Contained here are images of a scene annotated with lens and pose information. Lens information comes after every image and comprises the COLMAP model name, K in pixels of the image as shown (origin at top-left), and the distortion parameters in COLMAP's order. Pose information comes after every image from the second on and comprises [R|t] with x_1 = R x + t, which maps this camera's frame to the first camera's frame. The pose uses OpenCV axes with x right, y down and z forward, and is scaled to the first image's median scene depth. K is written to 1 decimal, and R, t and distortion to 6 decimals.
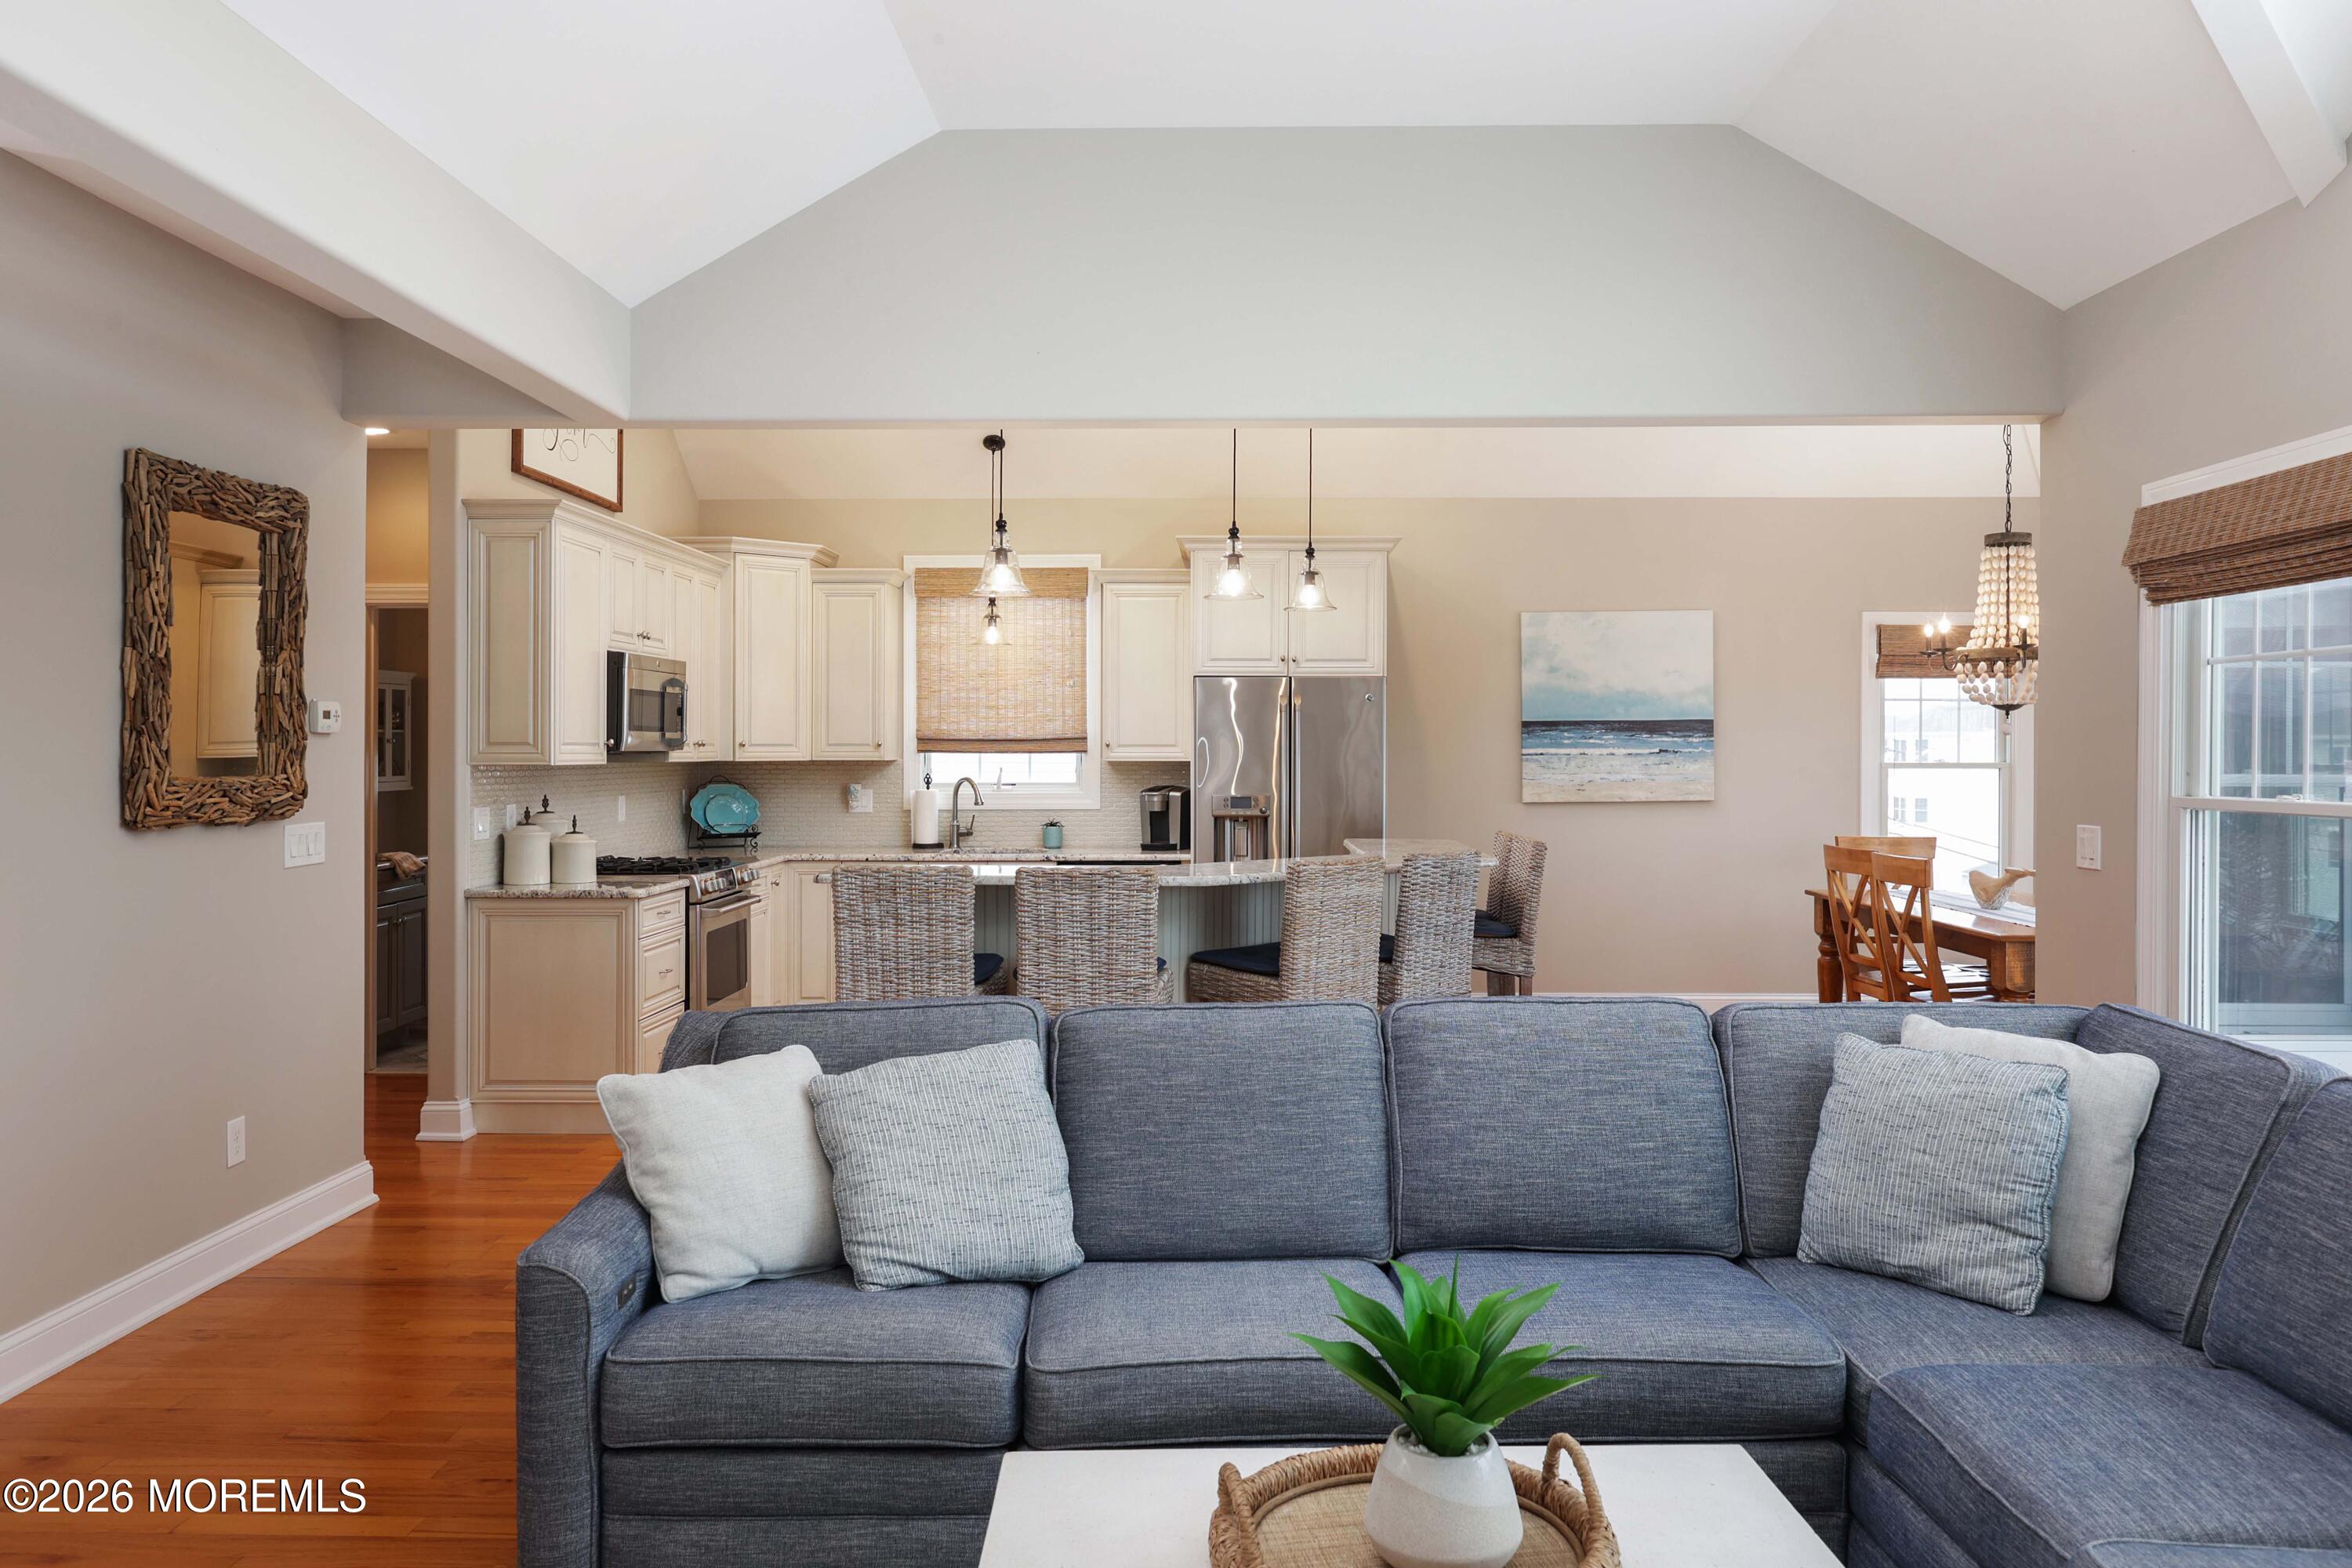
lens RADIAL K [[1560.9, 0, 1173.3], [0, 1560.9, 765.6], [0, 0, 1]] dist [-0.007231, -0.000138]
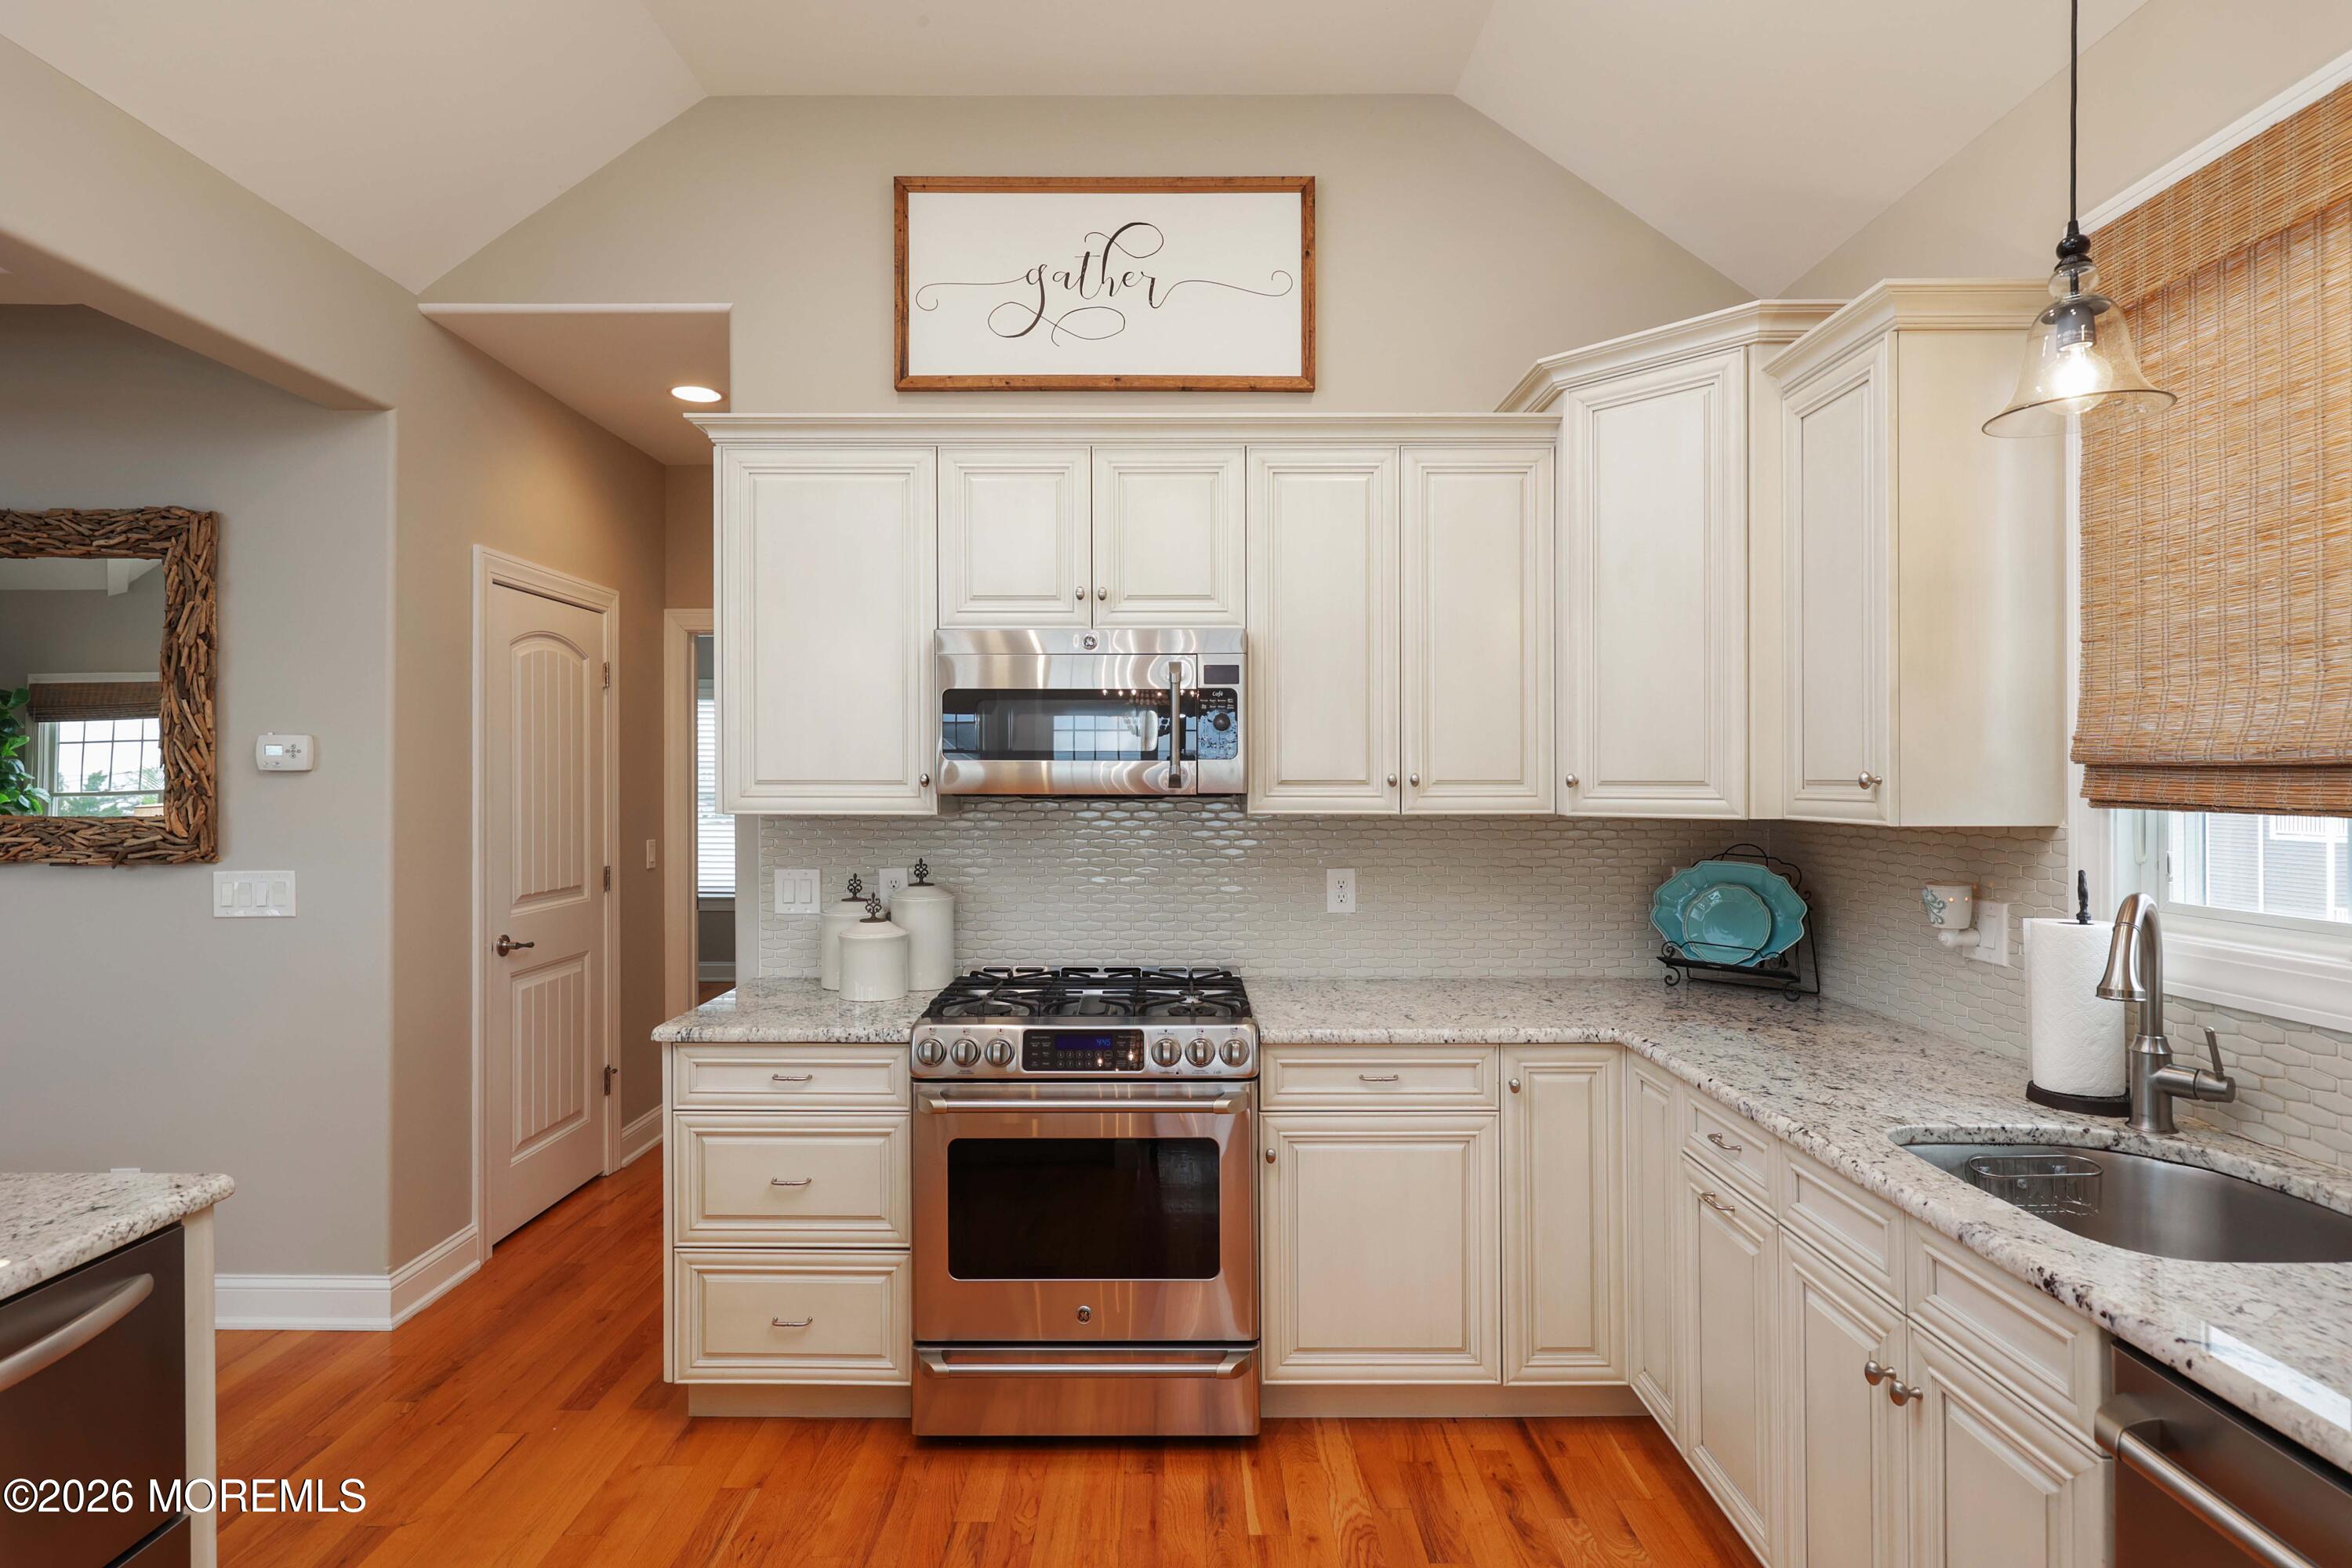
lens RADIAL K [[1172.1, 0, 1139.3], [0, 1172.1, 787.4], [0, 0, 1]] dist [-0.020413, 0.000833]
pose [[0.031026, 0.003646, -0.999512, 0.078205], [-0.012444, 0.999917, 0.003261, -0.011157], [0.999441, 0.012337, 0.031069, 0.826918]]
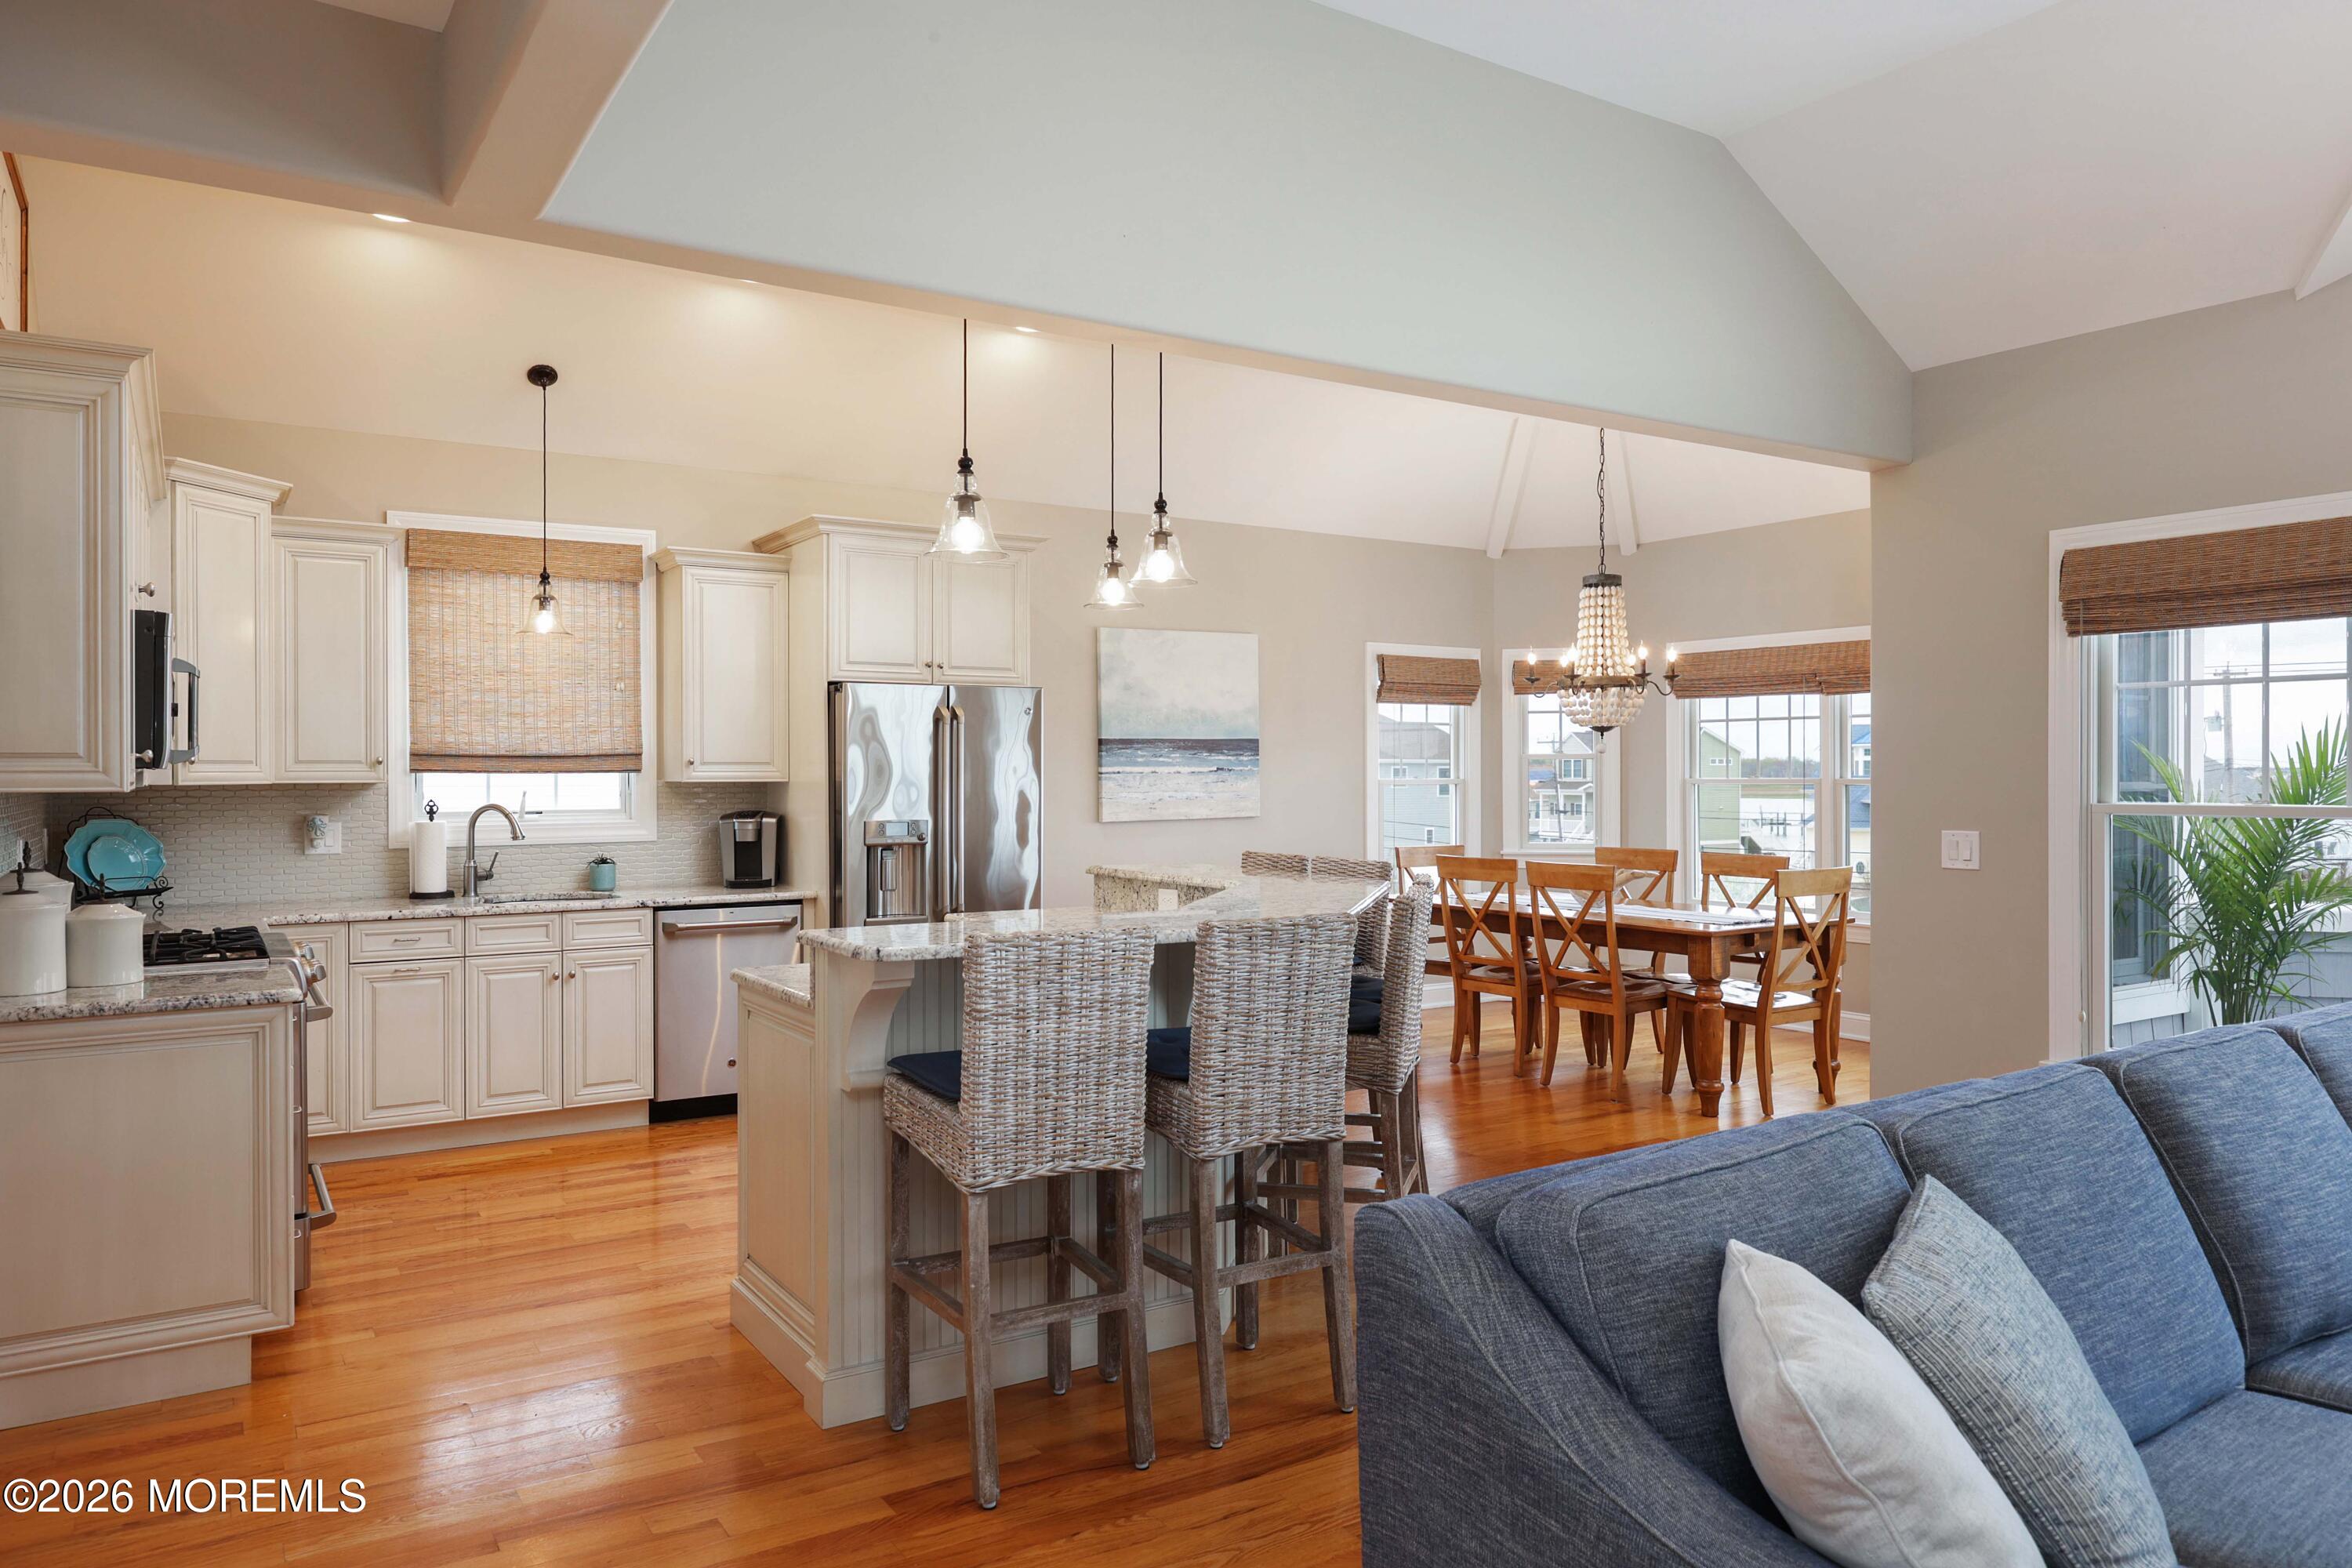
lens RADIAL K [[1462.5, 0, 1086.5], [0, 1462.5, 798.1], [0, 0, 1]] dist [-0.002338, -0.005199]
pose [[0.851803, -0.011173, 0.523743, -0.268249], [0.007205, 0.999928, 0.009615, -0.000253], [-0.523812, -0.004417, 0.851822, 0.231175]]
